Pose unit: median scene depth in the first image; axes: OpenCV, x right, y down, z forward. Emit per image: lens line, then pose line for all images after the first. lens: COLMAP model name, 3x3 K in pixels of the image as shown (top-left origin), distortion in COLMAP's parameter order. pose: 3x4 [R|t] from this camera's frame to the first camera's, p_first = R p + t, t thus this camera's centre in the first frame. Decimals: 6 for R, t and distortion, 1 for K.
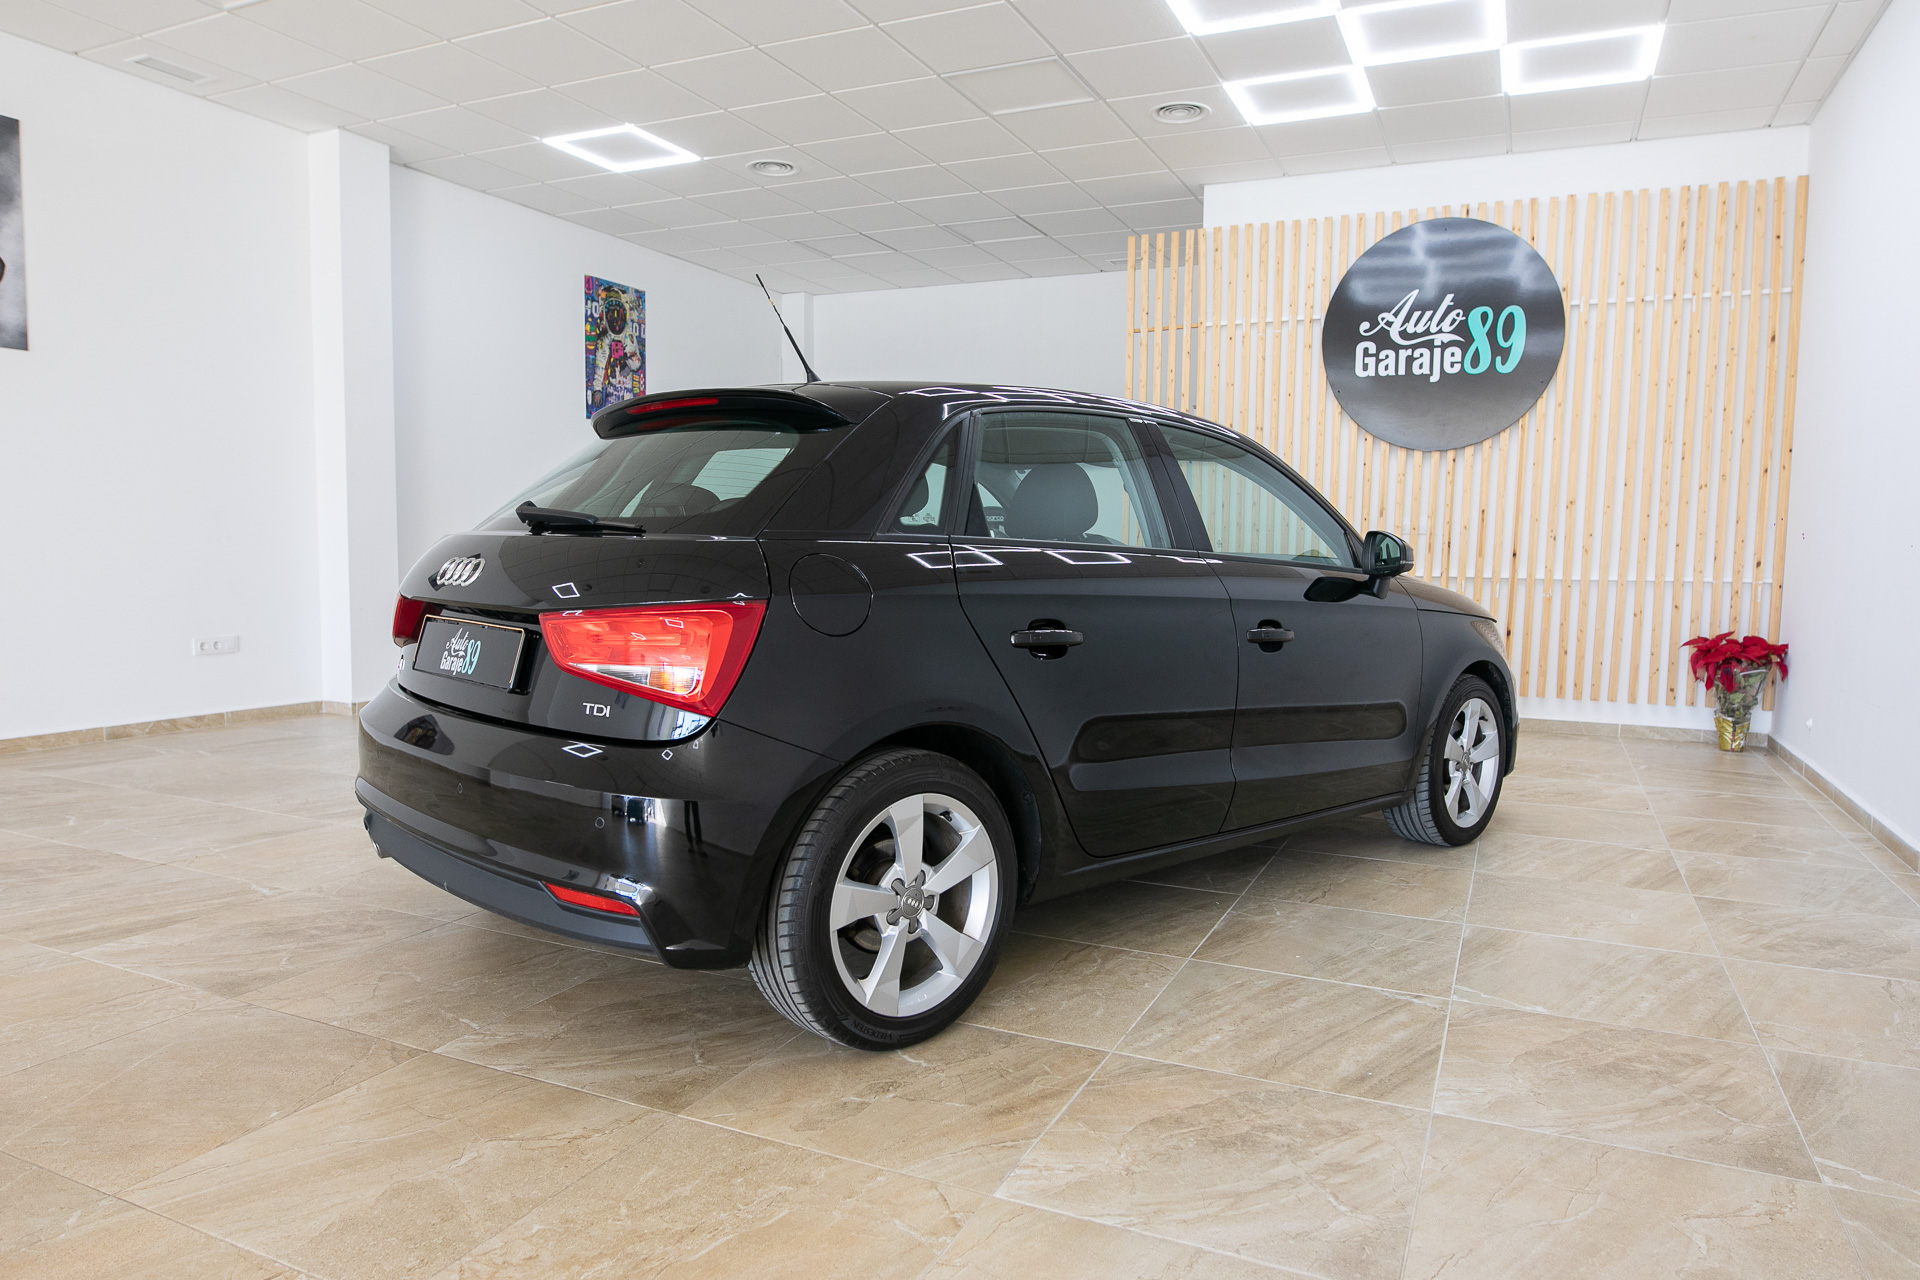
lens RADIAL K [[1188.6, 0, 960.0], [0, 1188.6, 640.0], [0, 0, 1]] dist [-0.022230, -0.000492]
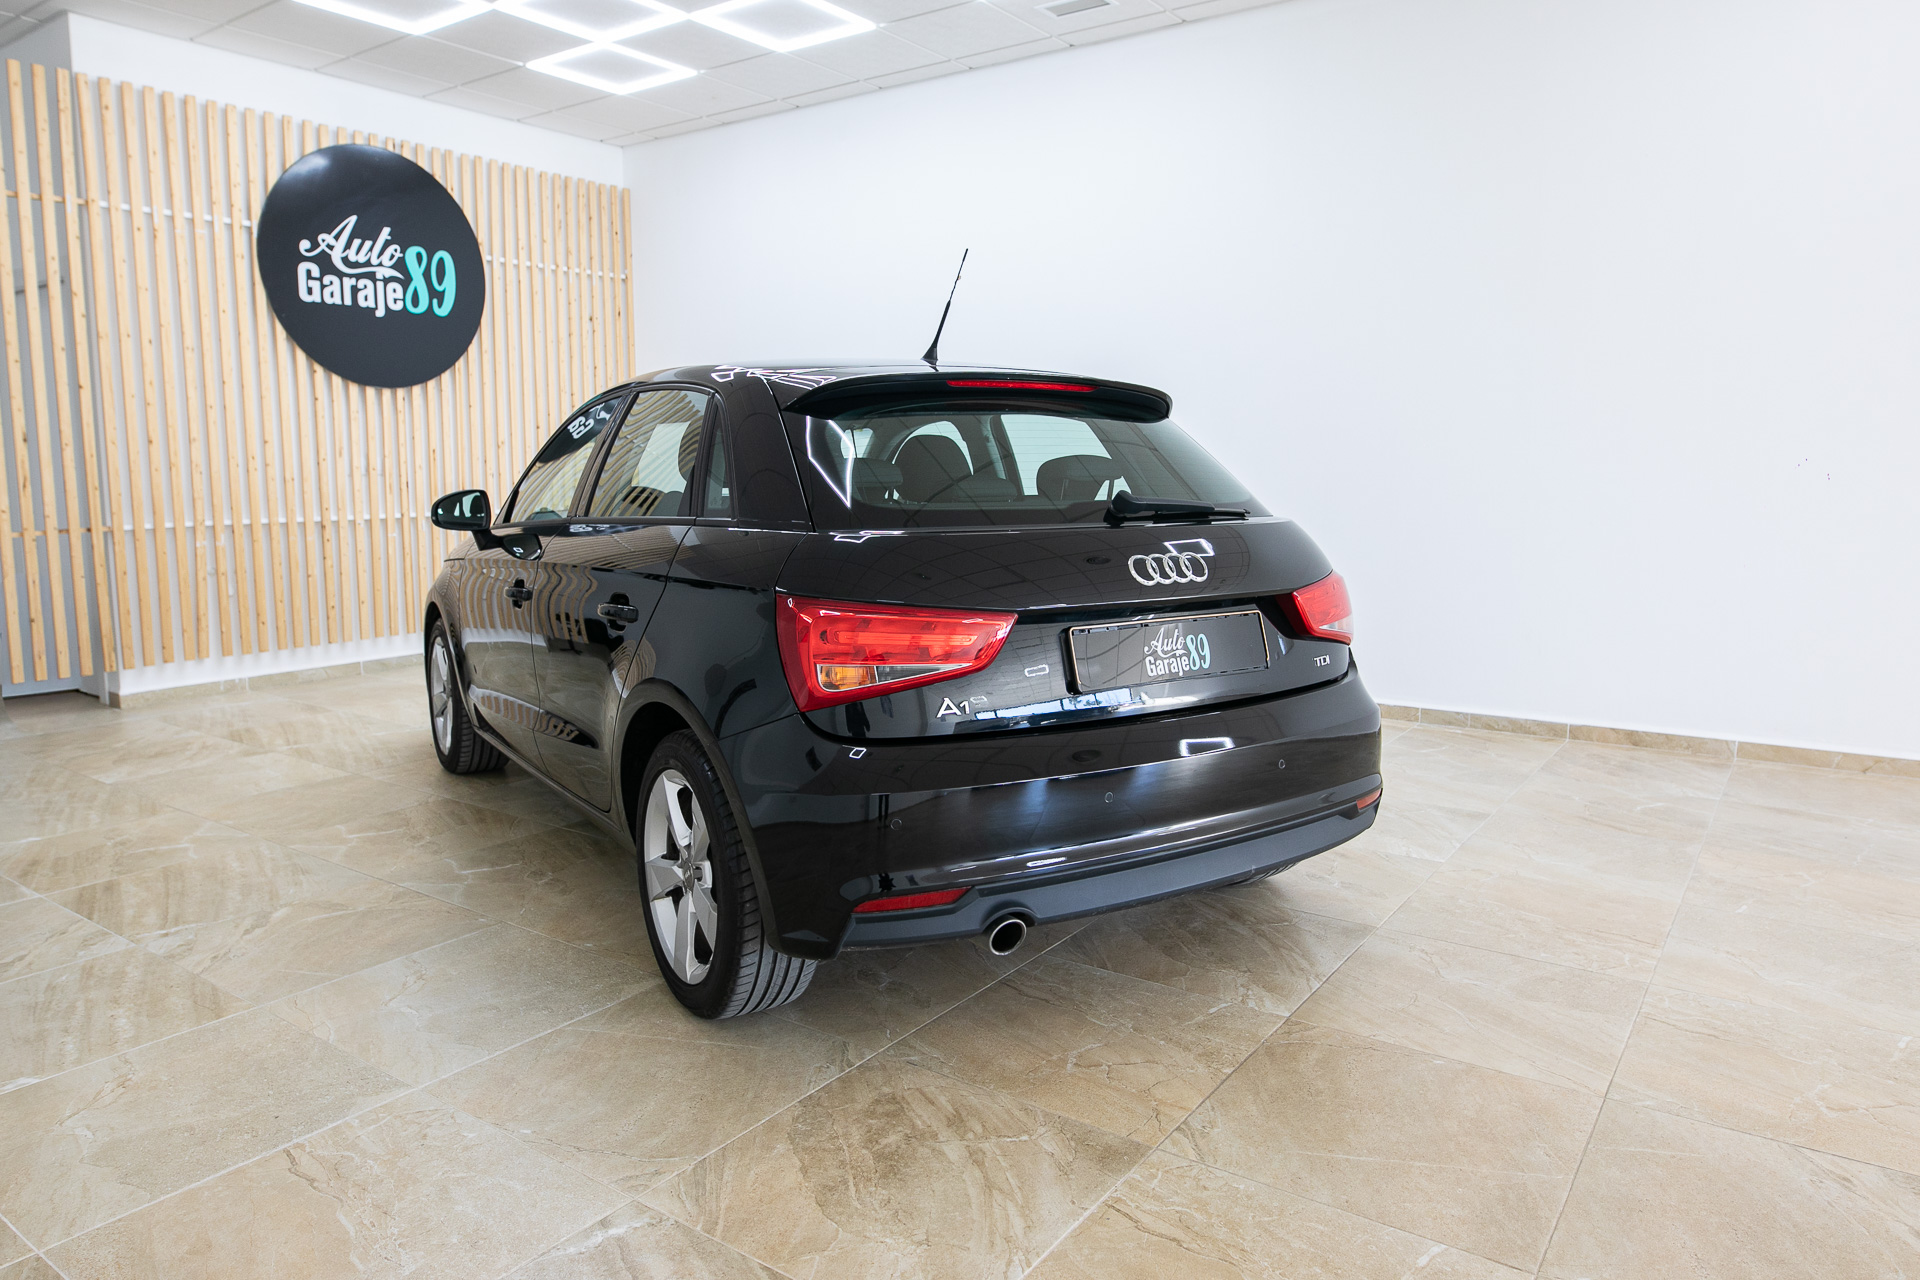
lens RADIAL K [[1236.4, 0, 958.4], [0, 1236.4, 611.4], [0, 0, 1]] dist [-0.027644, -0.001497]
pose [[0.201064, -0.131914, 0.970655, -0.511786], [0.088051, 0.989314, 0.116210, -0.055165], [-0.975613, 0.062102, 0.210531, 0.345579]]
